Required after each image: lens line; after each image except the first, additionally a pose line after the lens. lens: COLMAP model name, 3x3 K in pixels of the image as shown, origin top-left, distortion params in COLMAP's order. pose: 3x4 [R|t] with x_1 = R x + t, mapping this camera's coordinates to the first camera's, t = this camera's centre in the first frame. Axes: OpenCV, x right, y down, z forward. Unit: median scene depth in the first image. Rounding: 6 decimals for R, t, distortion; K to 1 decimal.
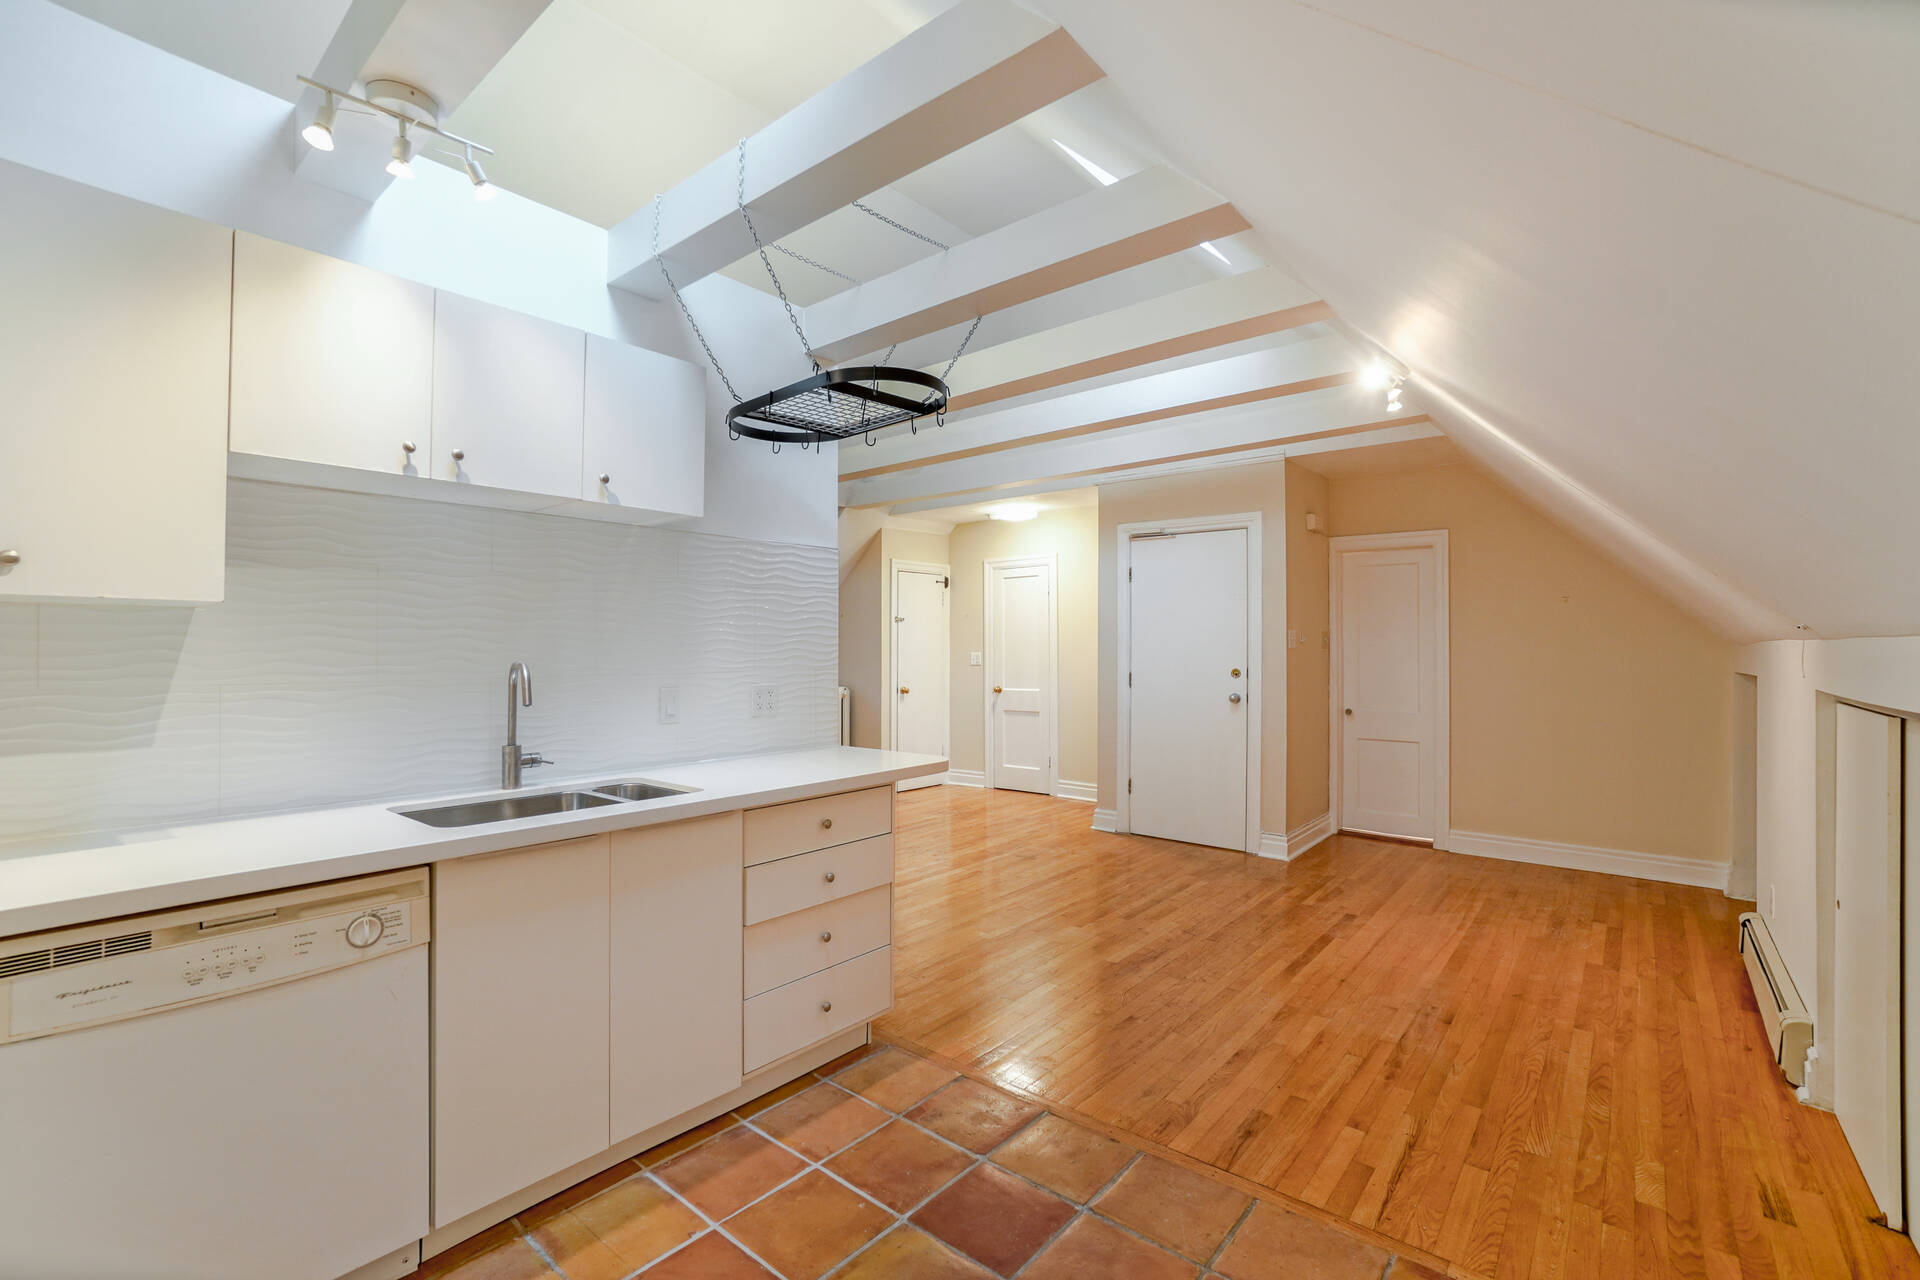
lens RADIAL K [[844.8, 0, 954.7], [0, 844.8, 637.0], [0, 0, 1]] dist [-0.064210, 0.024132]
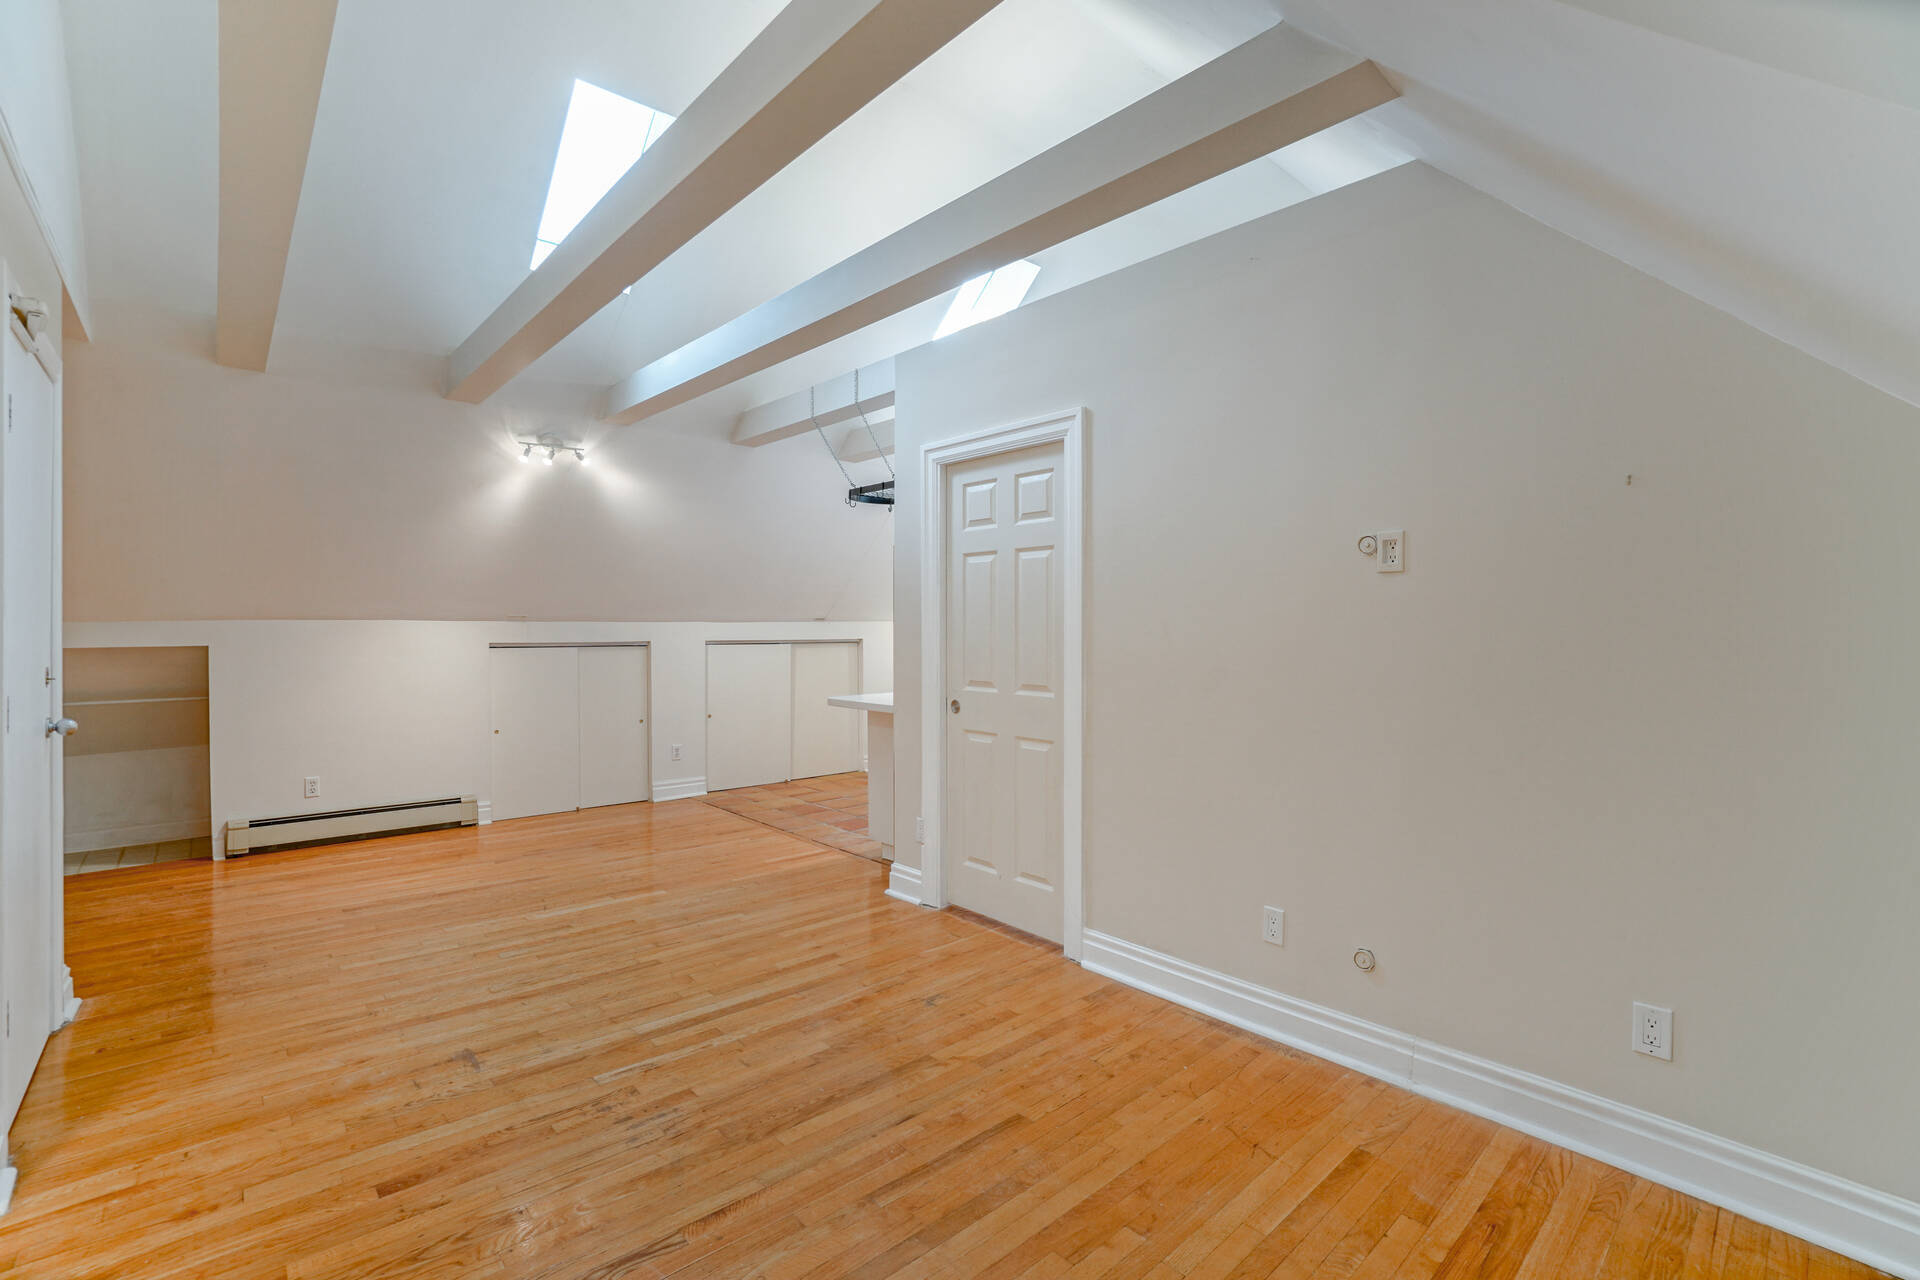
lens RADIAL K [[854.7, 0, 955.9], [0, 854.7, 630.7], [0, 0, 1]] dist [-0.067197, 0.024154]
pose [[-0.991027, -0.003425, 0.133615, -0.262063], [-0.004260, 0.999973, -0.005963, 0.017709], [-0.133591, -0.006479, -0.991015, 1.469468]]
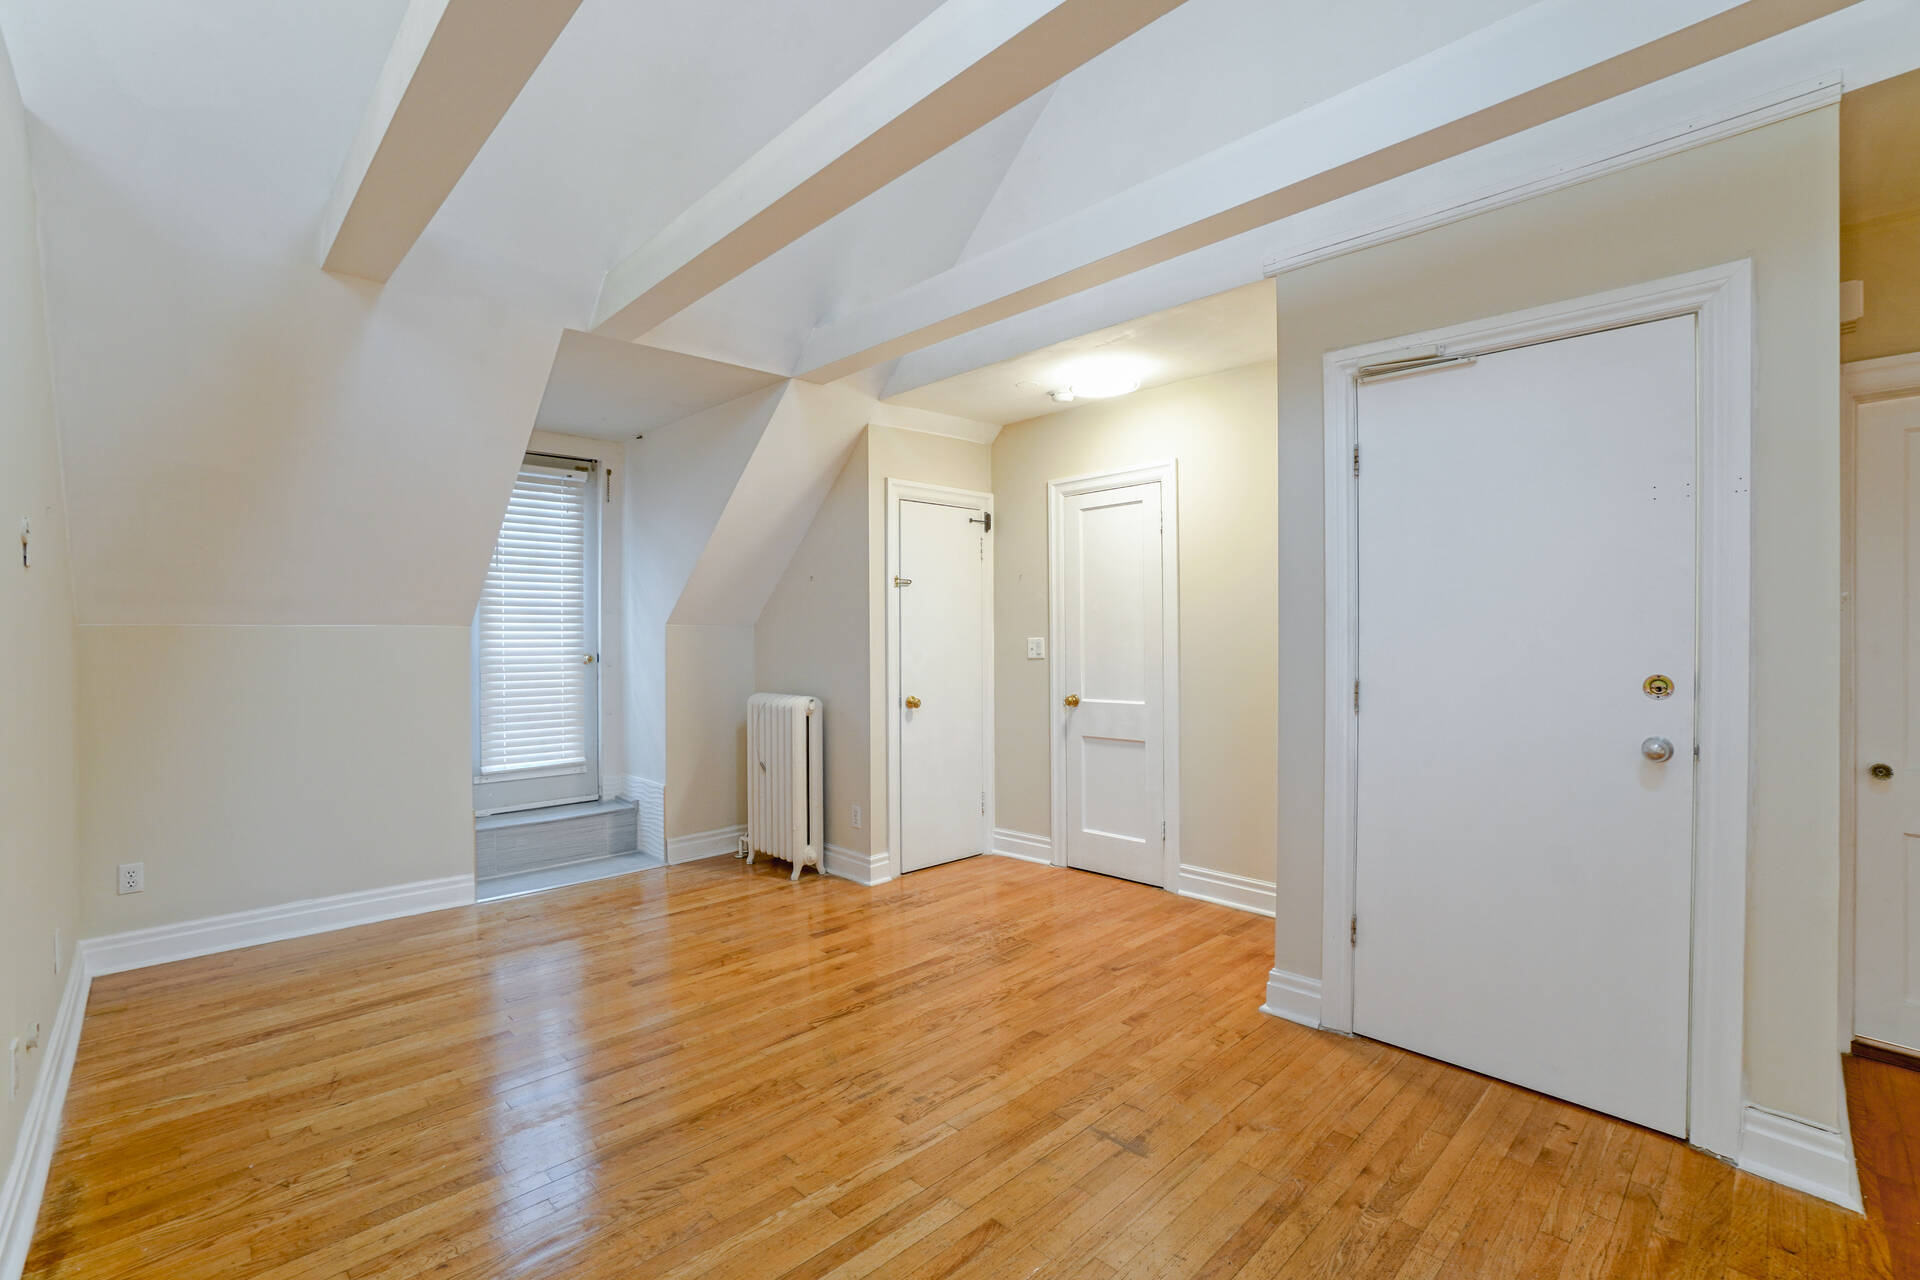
lens RADIAL K [[857.0, 0, 952.7], [0, 857.0, 640.2], [0, 0, 1]] dist [-0.063795, 0.022597]
pose [[0.994118, -0.006769, -0.108091, 0.049757], [0.009188, 0.999718, 0.021891, 0.010440], [0.107912, -0.022755, 0.993900, 0.608144]]
